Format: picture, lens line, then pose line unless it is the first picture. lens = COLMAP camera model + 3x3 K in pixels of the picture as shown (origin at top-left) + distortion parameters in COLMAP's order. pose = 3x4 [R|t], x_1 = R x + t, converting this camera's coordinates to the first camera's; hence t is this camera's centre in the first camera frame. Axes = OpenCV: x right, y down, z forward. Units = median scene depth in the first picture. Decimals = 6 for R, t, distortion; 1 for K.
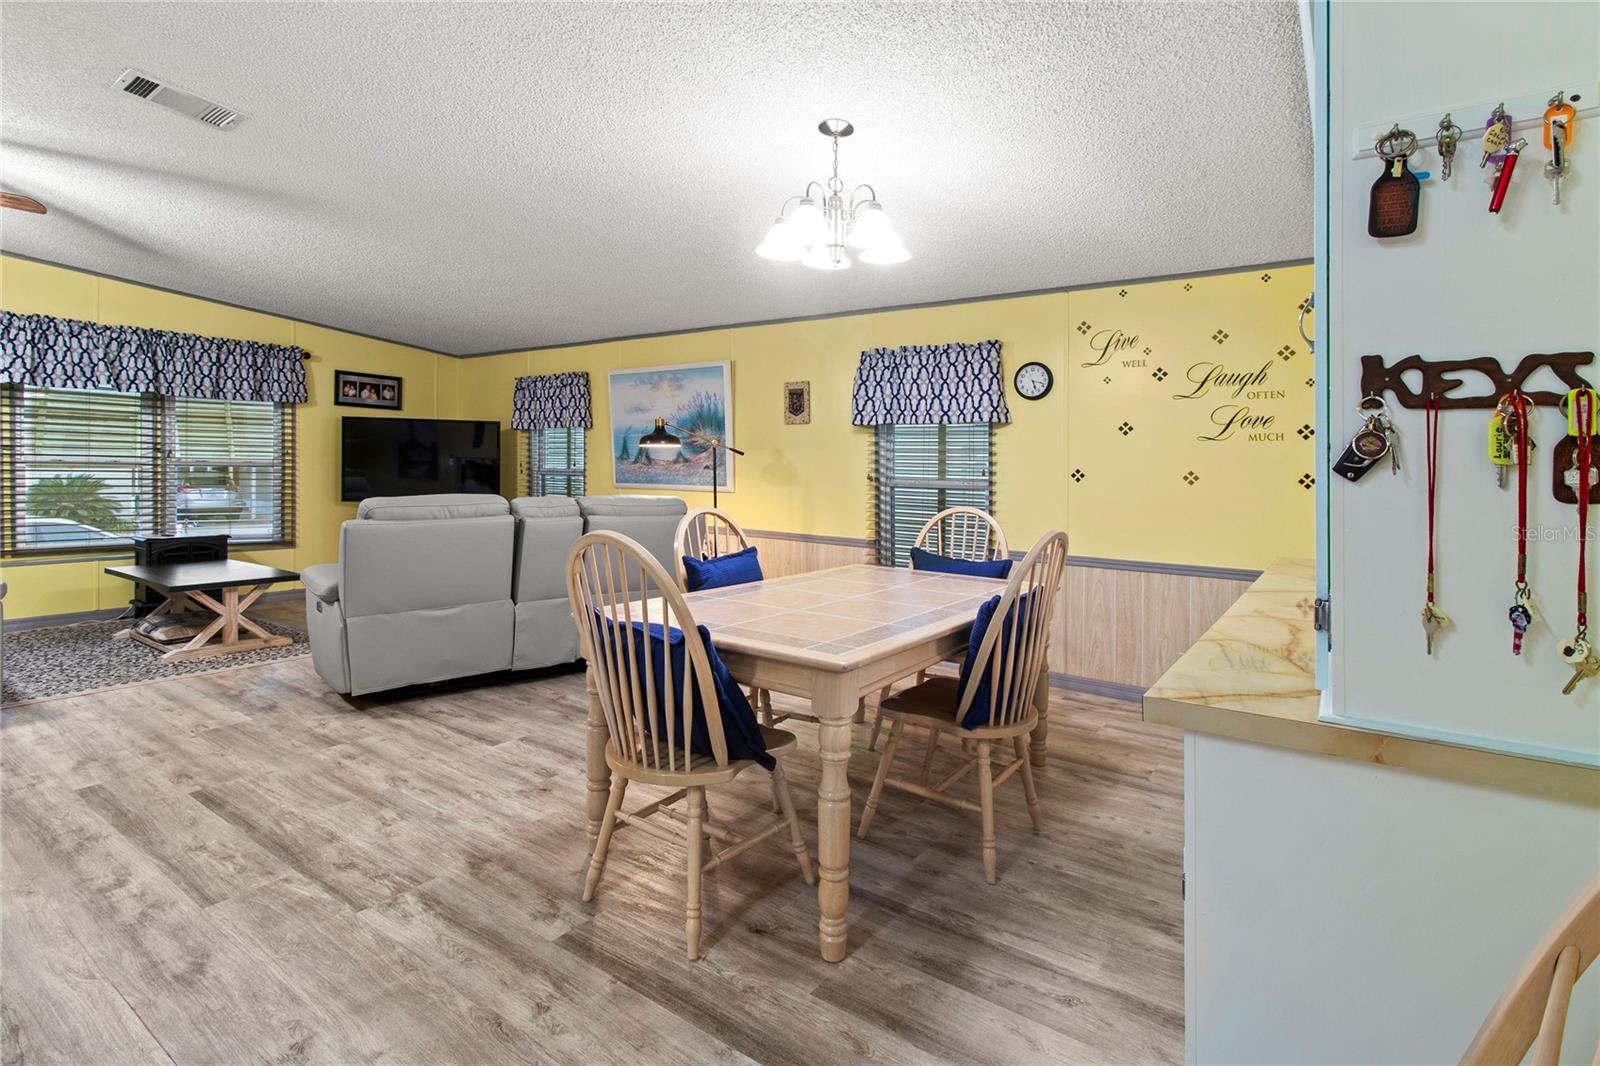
lens RADIAL K [[765.0, 0, 828.6], [0, 765.0, 447.3], [0, 0, 1]] dist [0.003715, -0.000131]
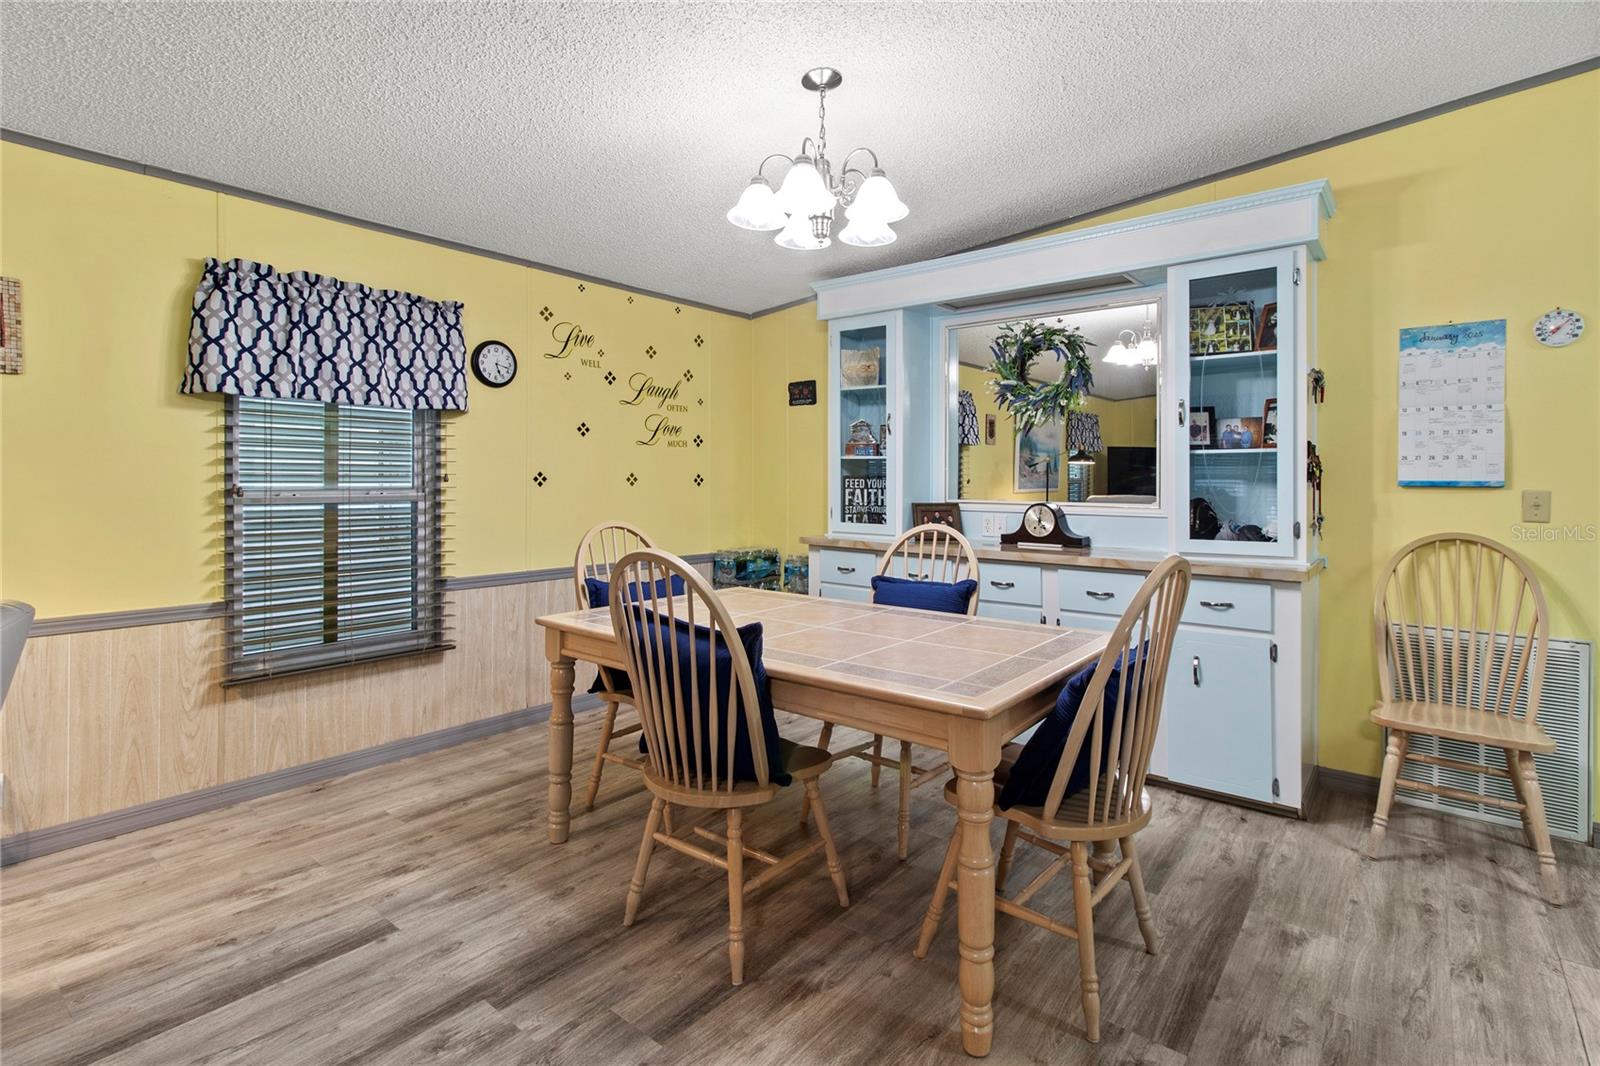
lens RADIAL K [[765.0, 0, 828.0], [0, 765.0, 483.2], [0, 0, 1]] dist [0.003715, -0.000131]
pose [[0.076760, -0.027571, 0.996668, -0.464768], [-0.035503, 0.998908, 0.030367, 0.001853], [-0.996417, -0.037716, 0.075698, 0.517241]]
